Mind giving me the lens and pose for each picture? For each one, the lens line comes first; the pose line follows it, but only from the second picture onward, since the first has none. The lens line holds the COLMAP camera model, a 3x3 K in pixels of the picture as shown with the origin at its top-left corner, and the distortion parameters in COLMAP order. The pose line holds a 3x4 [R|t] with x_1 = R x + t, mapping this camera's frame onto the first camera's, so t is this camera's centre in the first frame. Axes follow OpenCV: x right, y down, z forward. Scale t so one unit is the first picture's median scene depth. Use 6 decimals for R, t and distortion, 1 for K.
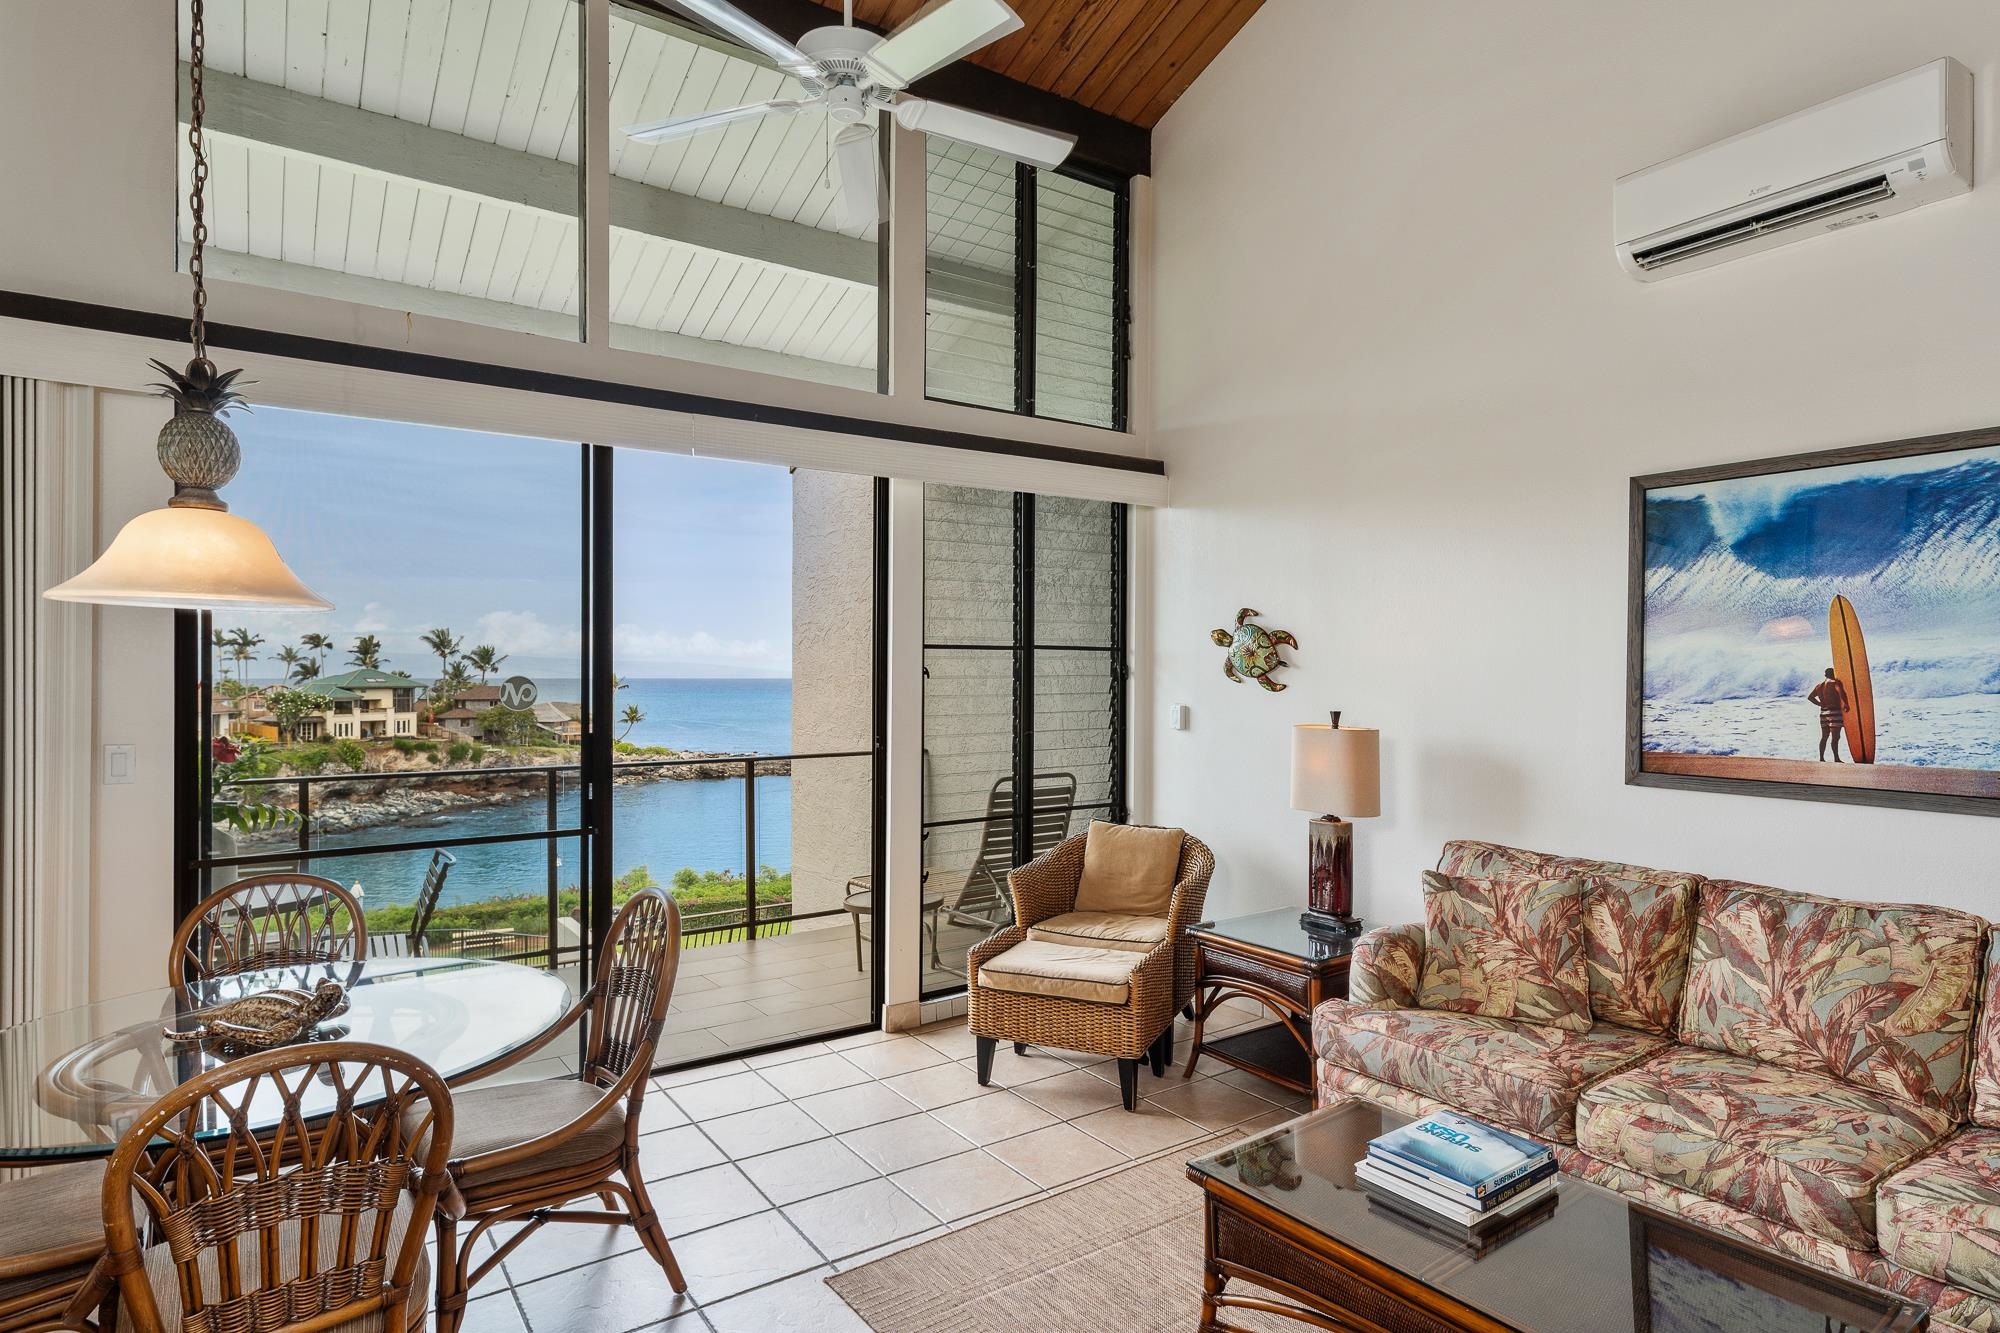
lens RADIAL K [[1072.7, 0, 1007.1], [0, 1072.7, 689.1], [0, 0, 1]] dist [0.004699, -0.001504]
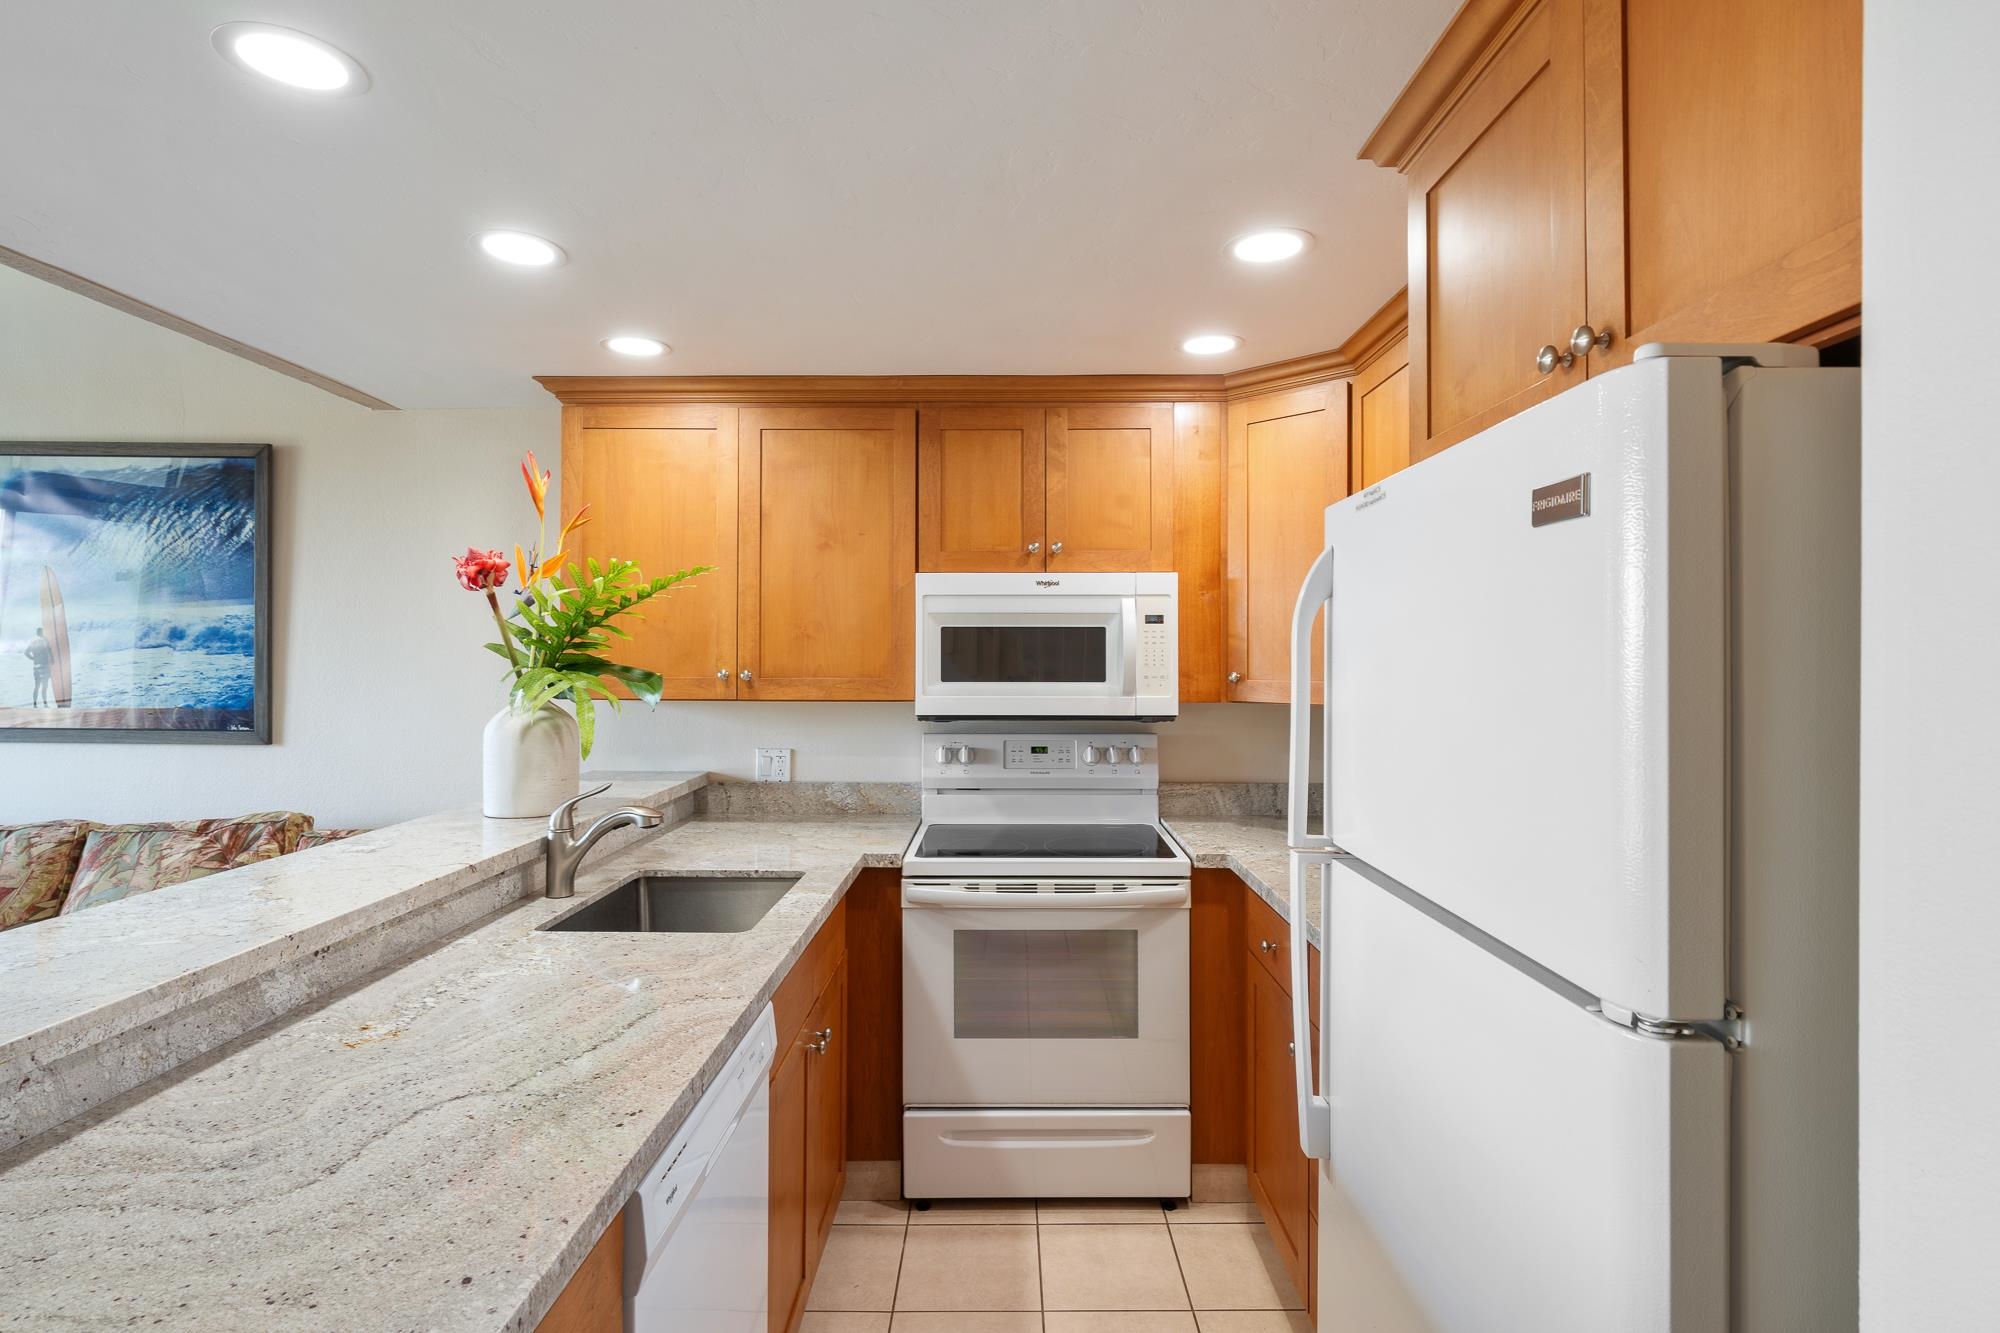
lens RADIAL K [[975.9, 0, 1008.1], [0, 975.9, 655.0], [0, 0, 1]] dist [0.002684, -0.000562]
pose [[0.576379, 0.003573, 0.817175, 0.438533], [0.007532, 0.999925, -0.009685, 0.024440], [-0.817148, 0.011737, 0.576309, -0.407666]]
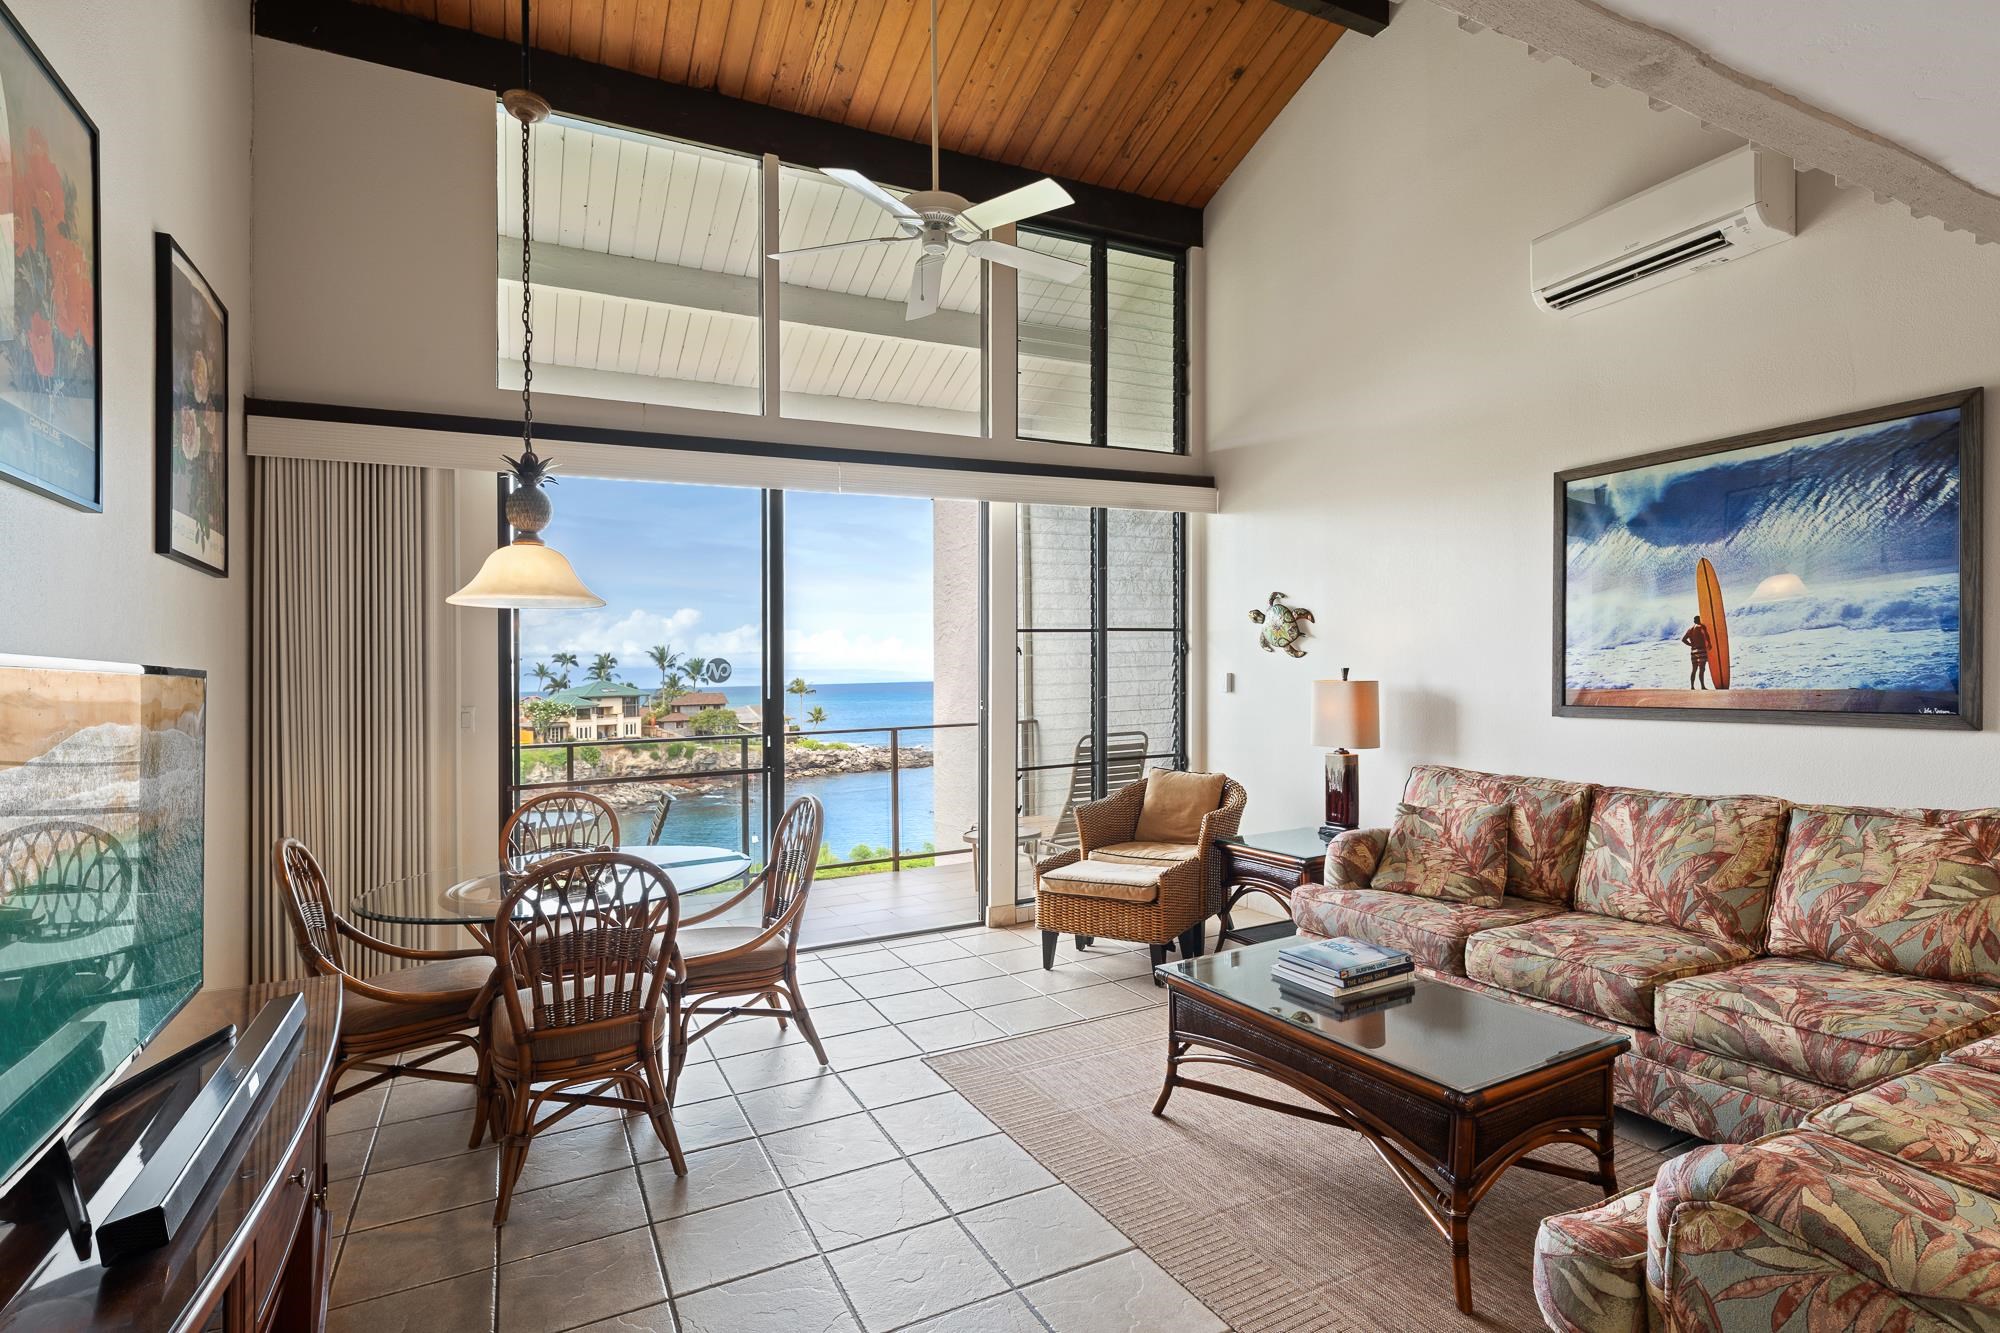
lens RADIAL K [[976.6, 0, 1009.2], [0, 976.6, 653.5], [0, 0, 1]] dist [-0.001806, 0.000826]
pose [[0.989652, -0.028036, -0.140726, 0.107523], [0.023139, 0.999072, -0.036319, 0.041744], [0.141614, 0.032687, 0.989382, -0.218852]]
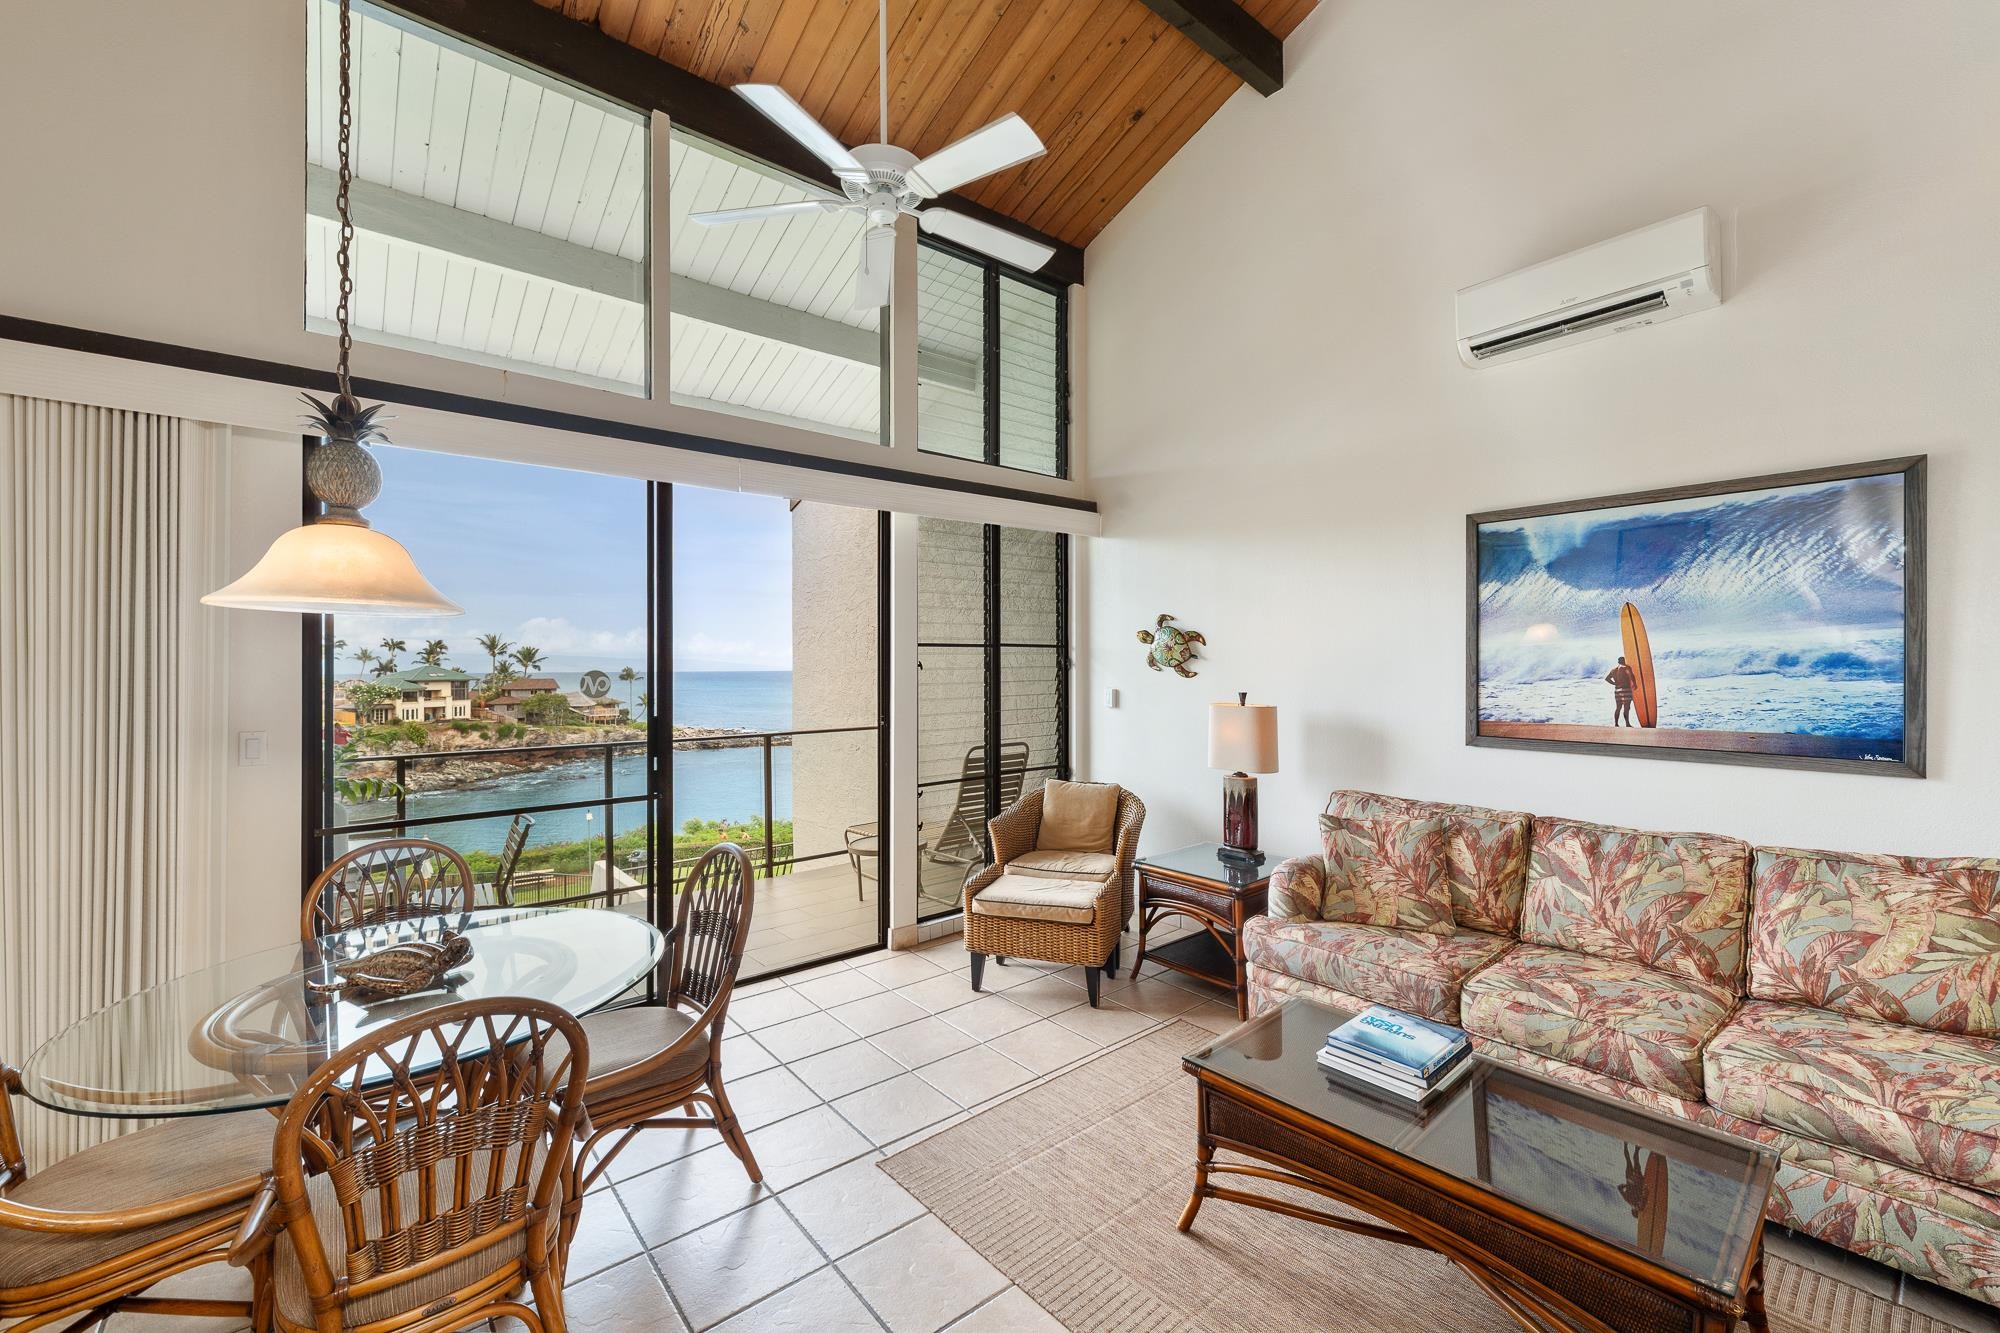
lens RADIAL K [[804.5, 0, 1003.3], [0, 804.5, 668.1], [0, 0, 1]] dist [-0.002115, -0.000185]
pose [[0.996528, -0.007358, 0.082935, -0.075828], [0.008309, 0.999903, -0.011133, -0.000570], [-0.082845, 0.011784, 0.996493, 0.056481]]
